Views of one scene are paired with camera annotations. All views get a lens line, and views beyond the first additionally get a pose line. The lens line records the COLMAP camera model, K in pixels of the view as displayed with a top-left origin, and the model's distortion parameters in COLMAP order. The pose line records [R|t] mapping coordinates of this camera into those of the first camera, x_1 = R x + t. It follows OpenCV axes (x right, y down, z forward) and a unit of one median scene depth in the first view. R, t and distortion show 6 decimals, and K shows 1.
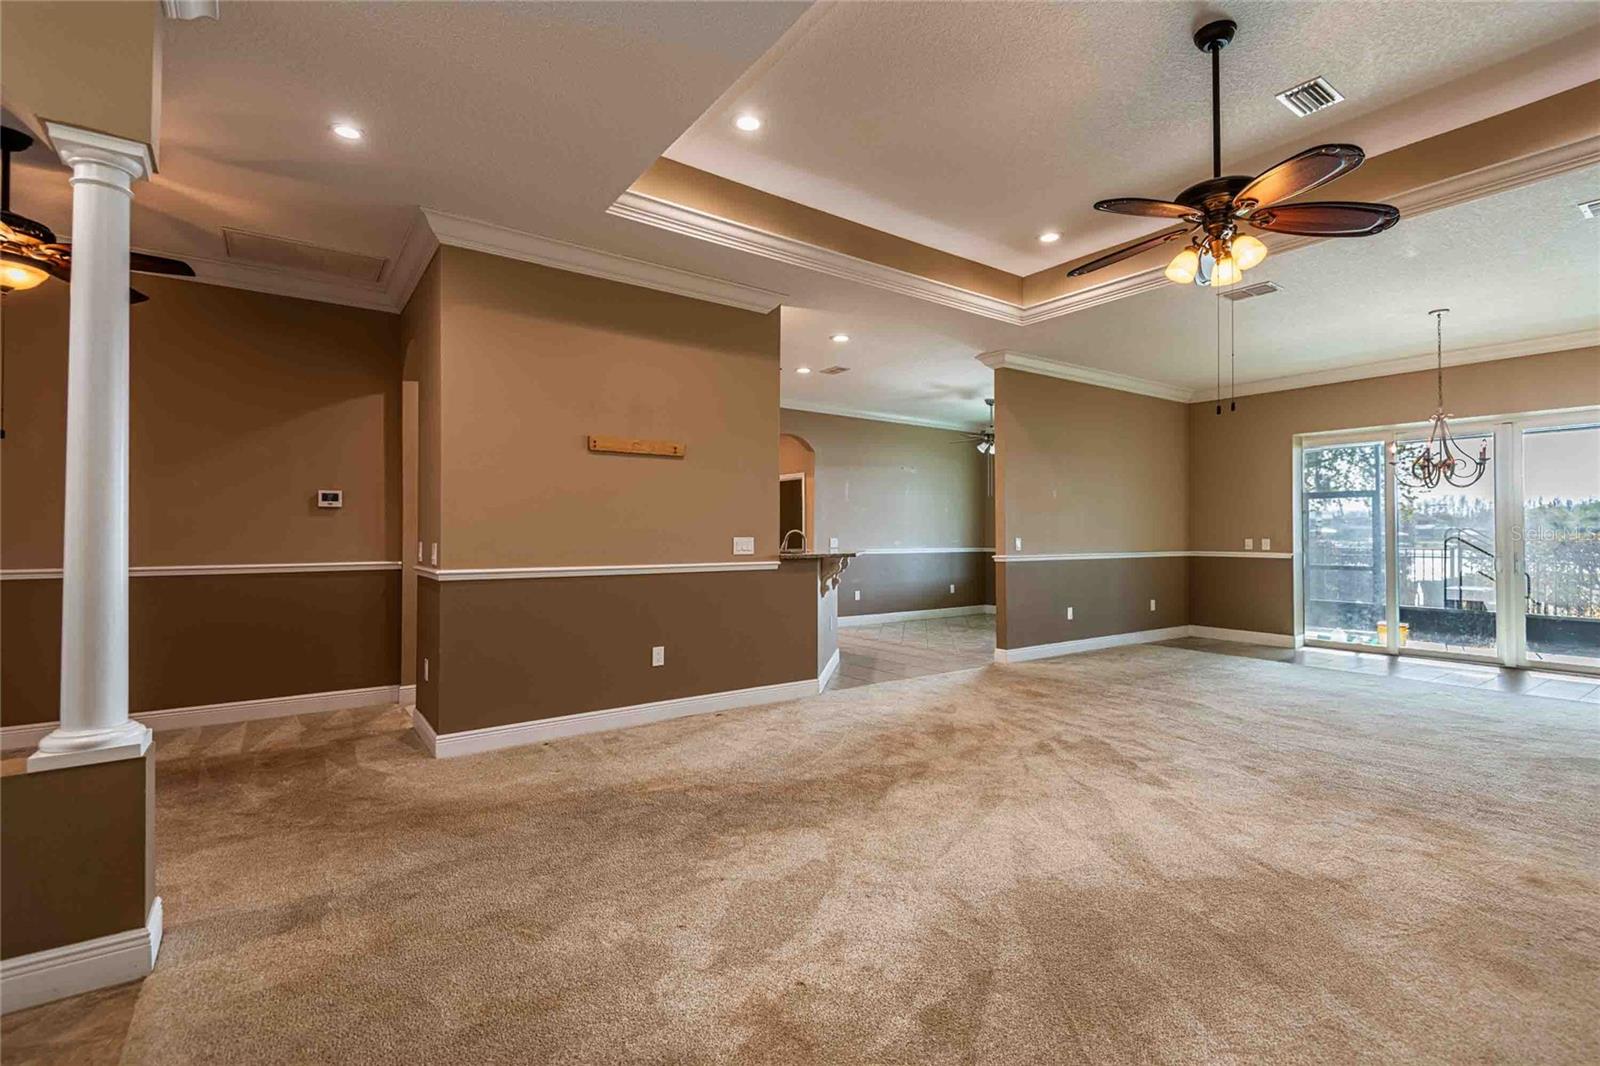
lens RADIAL K [[714.1, 0, 800.3], [0, 714.1, 522.4], [0, 0, 1]] dist [0.017477, -0.001862]
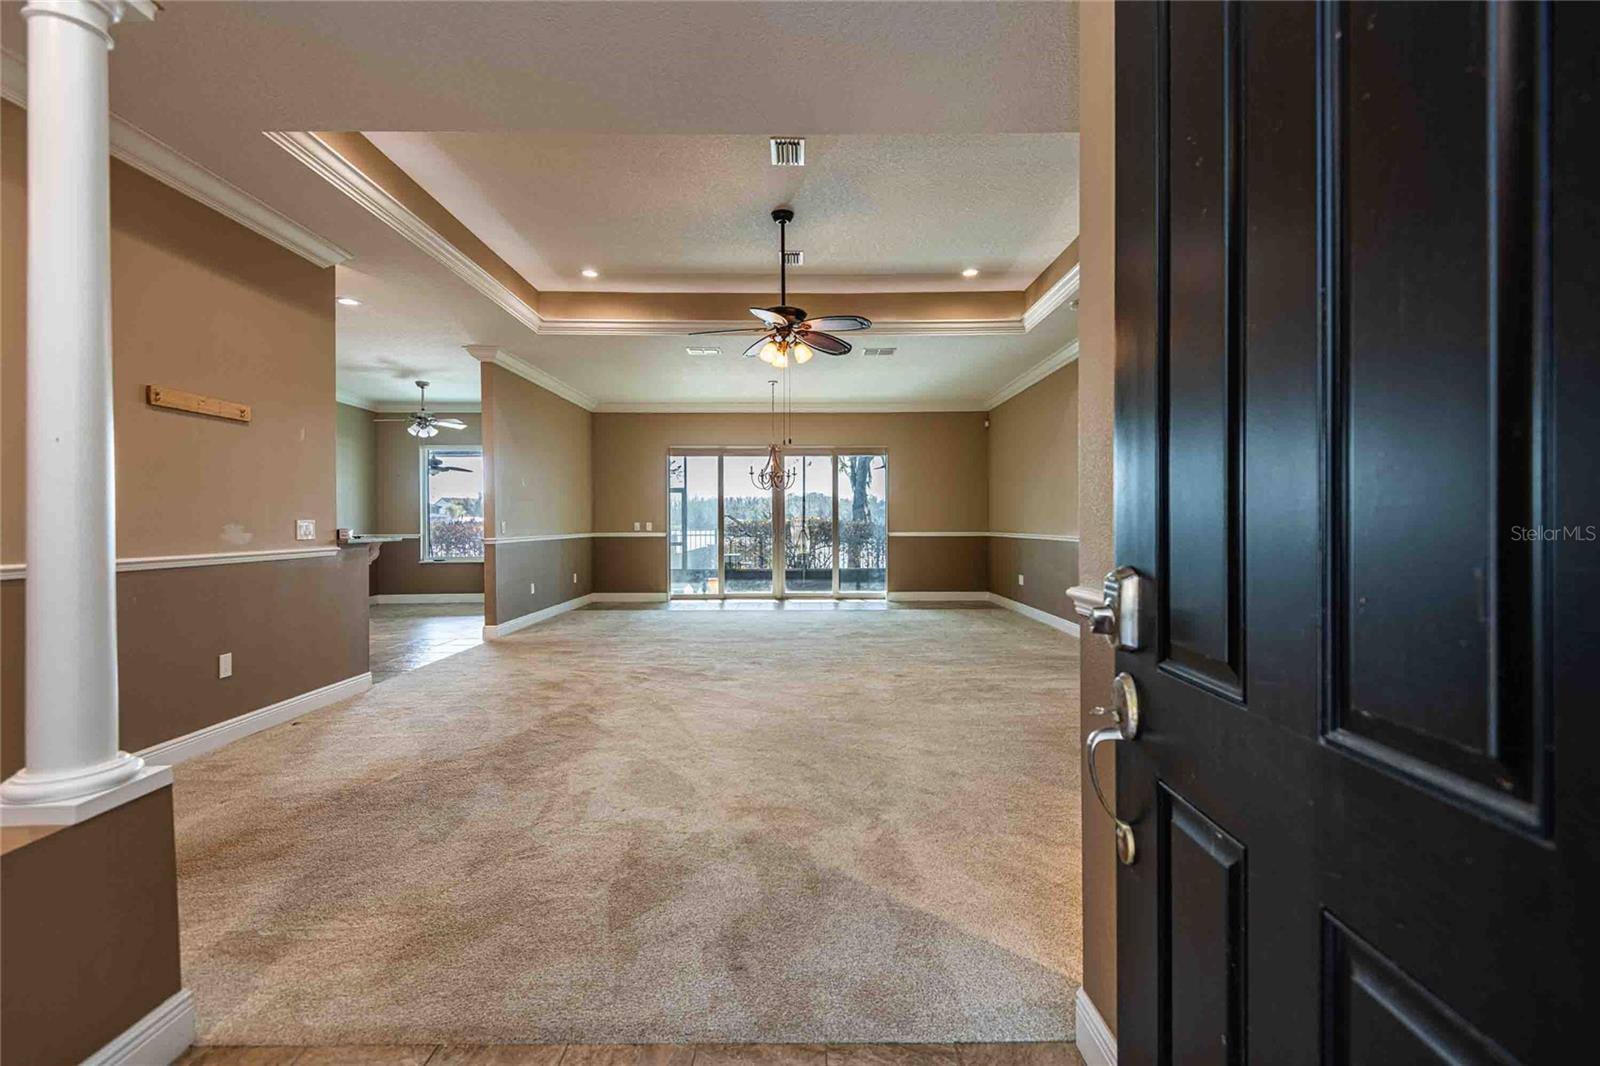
lens RADIAL K [[714.1, 0, 801.7], [0, 714.1, 527.4], [0, 0, 1]] dist [0.017477, -0.001862]
pose [[0.587757, -0.008296, 0.808995, -0.441907], [-0.012663, 0.999731, 0.019453, 0.005157], [-0.808938, -0.021678, 0.587494, -0.011897]]
